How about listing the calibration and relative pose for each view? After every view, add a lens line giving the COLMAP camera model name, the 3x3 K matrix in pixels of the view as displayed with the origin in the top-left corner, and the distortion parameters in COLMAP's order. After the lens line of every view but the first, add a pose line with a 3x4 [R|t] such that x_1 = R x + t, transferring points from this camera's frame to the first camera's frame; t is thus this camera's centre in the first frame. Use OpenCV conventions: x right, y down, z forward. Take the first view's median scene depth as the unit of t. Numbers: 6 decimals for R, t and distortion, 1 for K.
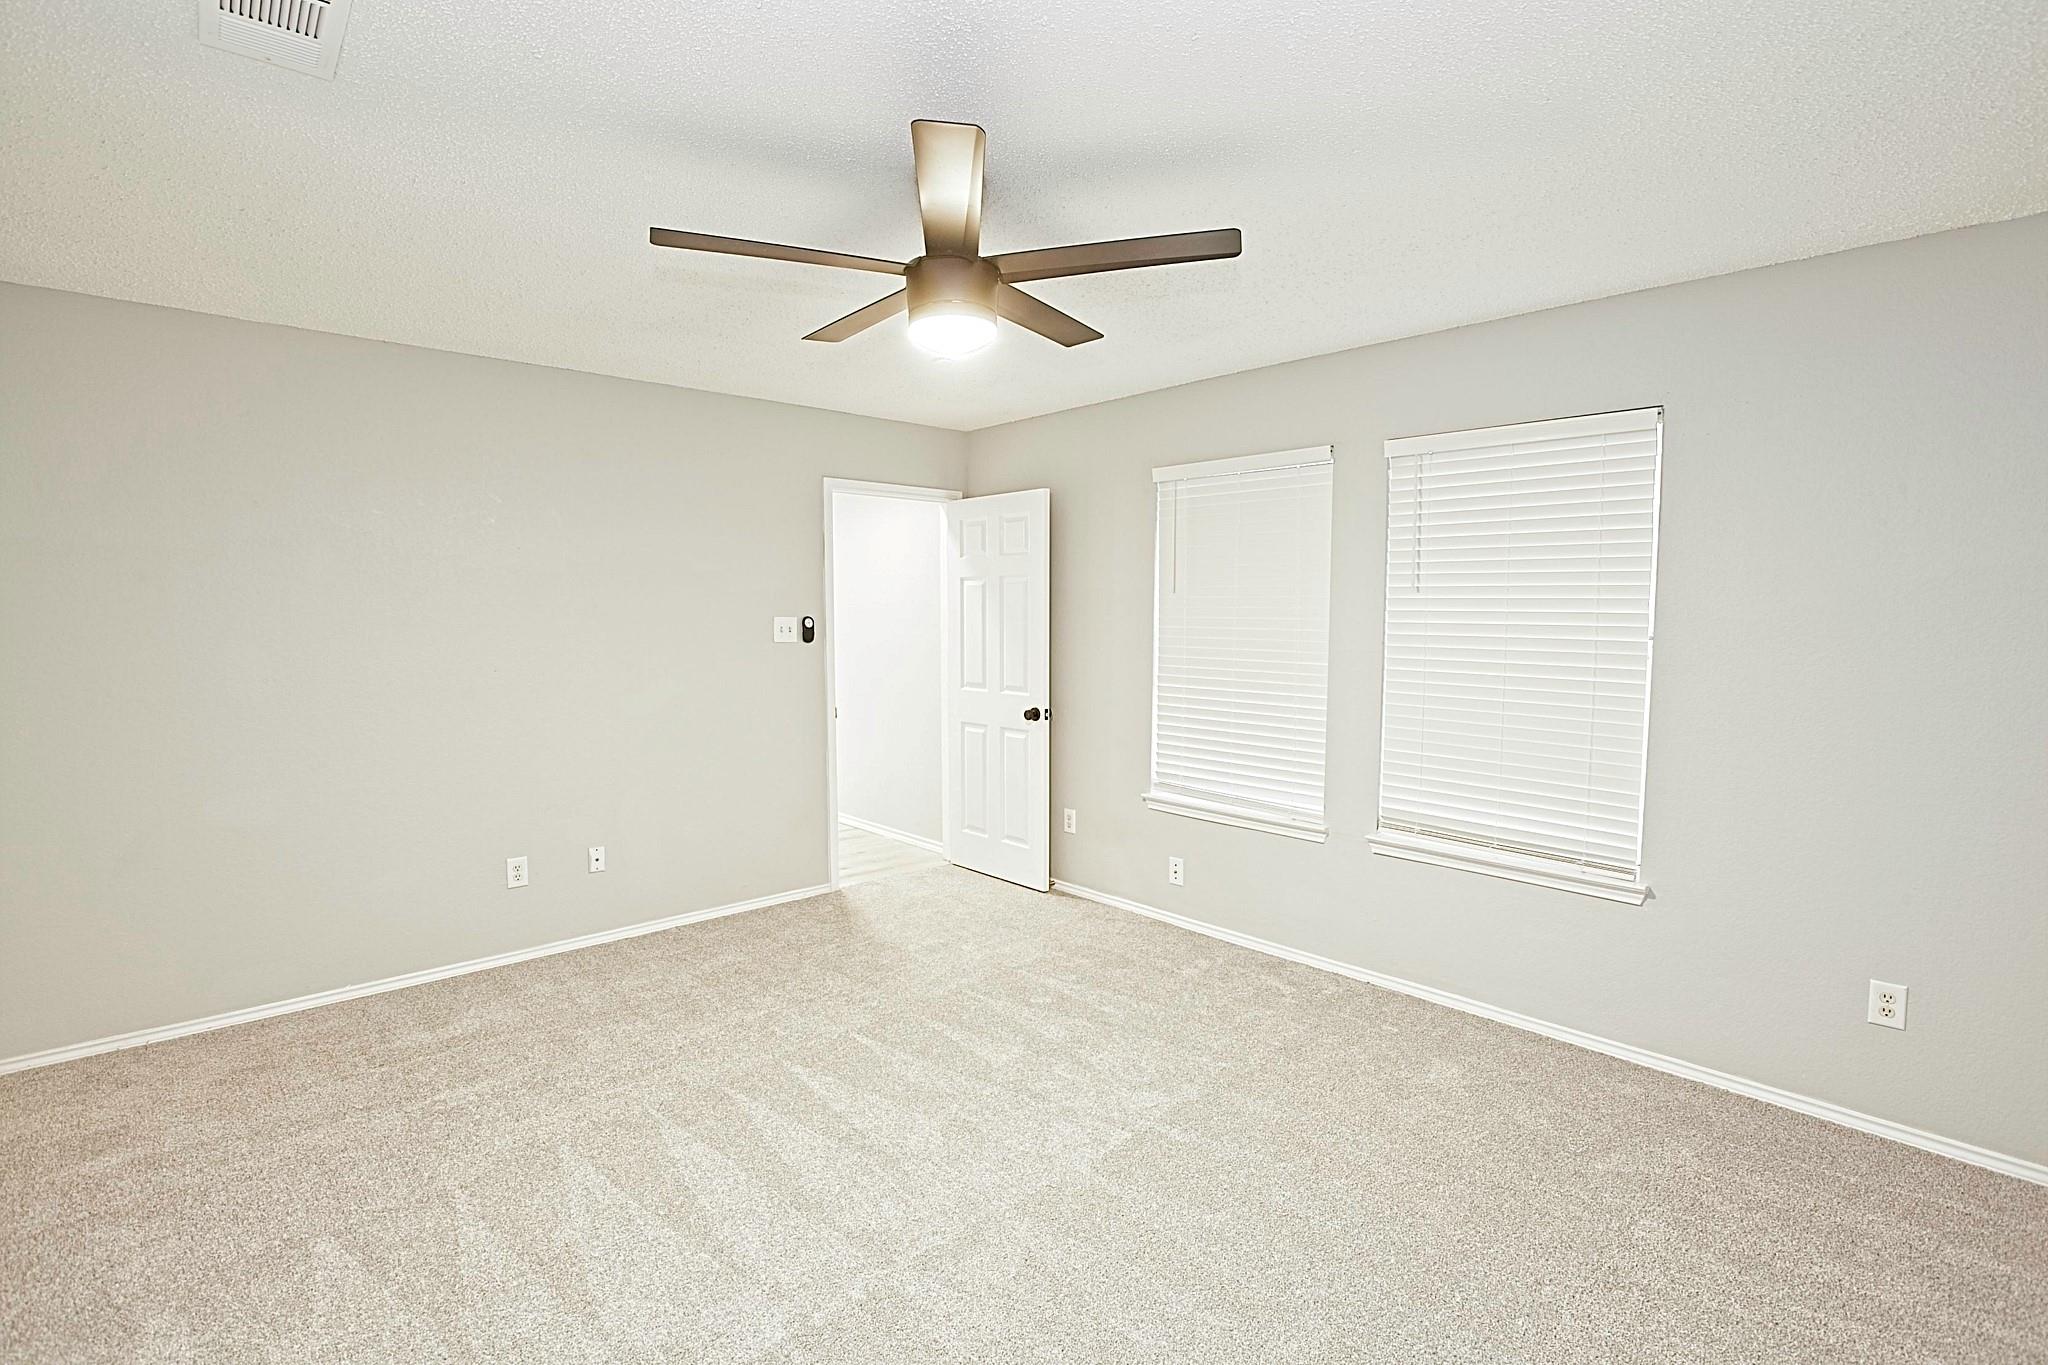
lens RADIAL K [[969.0, 0, 1024.0], [0, 969.0, 682.5], [0, 0, 1]] dist [-0.003569, 0.000254]
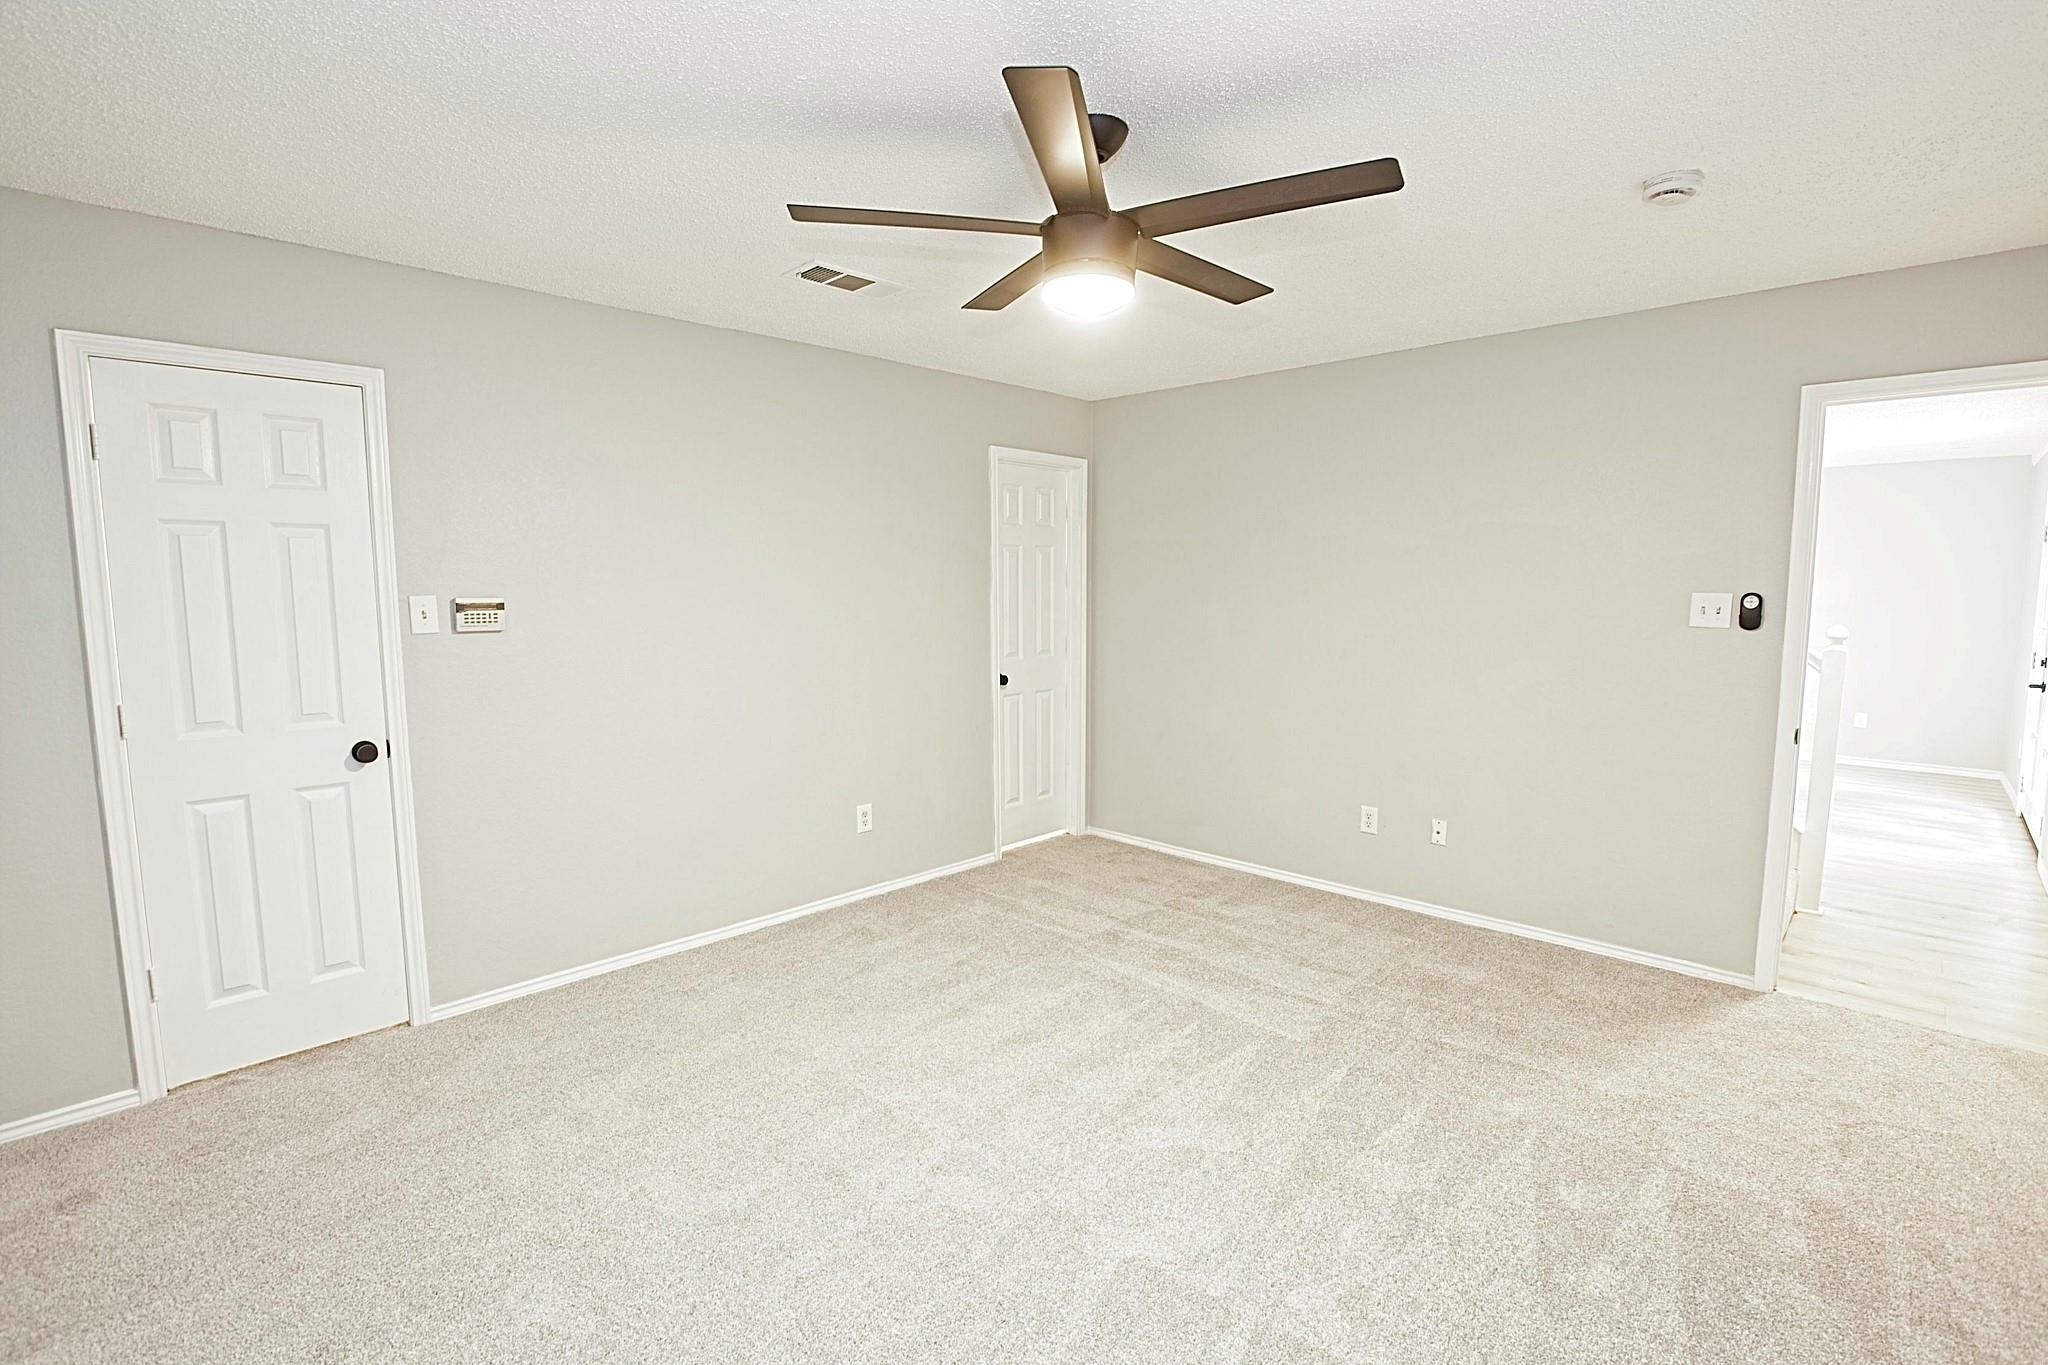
lens RADIAL K [[969.0, 0, 1024.0], [0, 969.0, 682.5], [0, 0, 1]] dist [-0.003569, 0.000254]
pose [[0.071211, 0.105005, -0.991919, 0.550129], [-0.076176, 0.992112, 0.099557, -0.041344], [0.994548, 0.068471, 0.078648, 0.528356]]
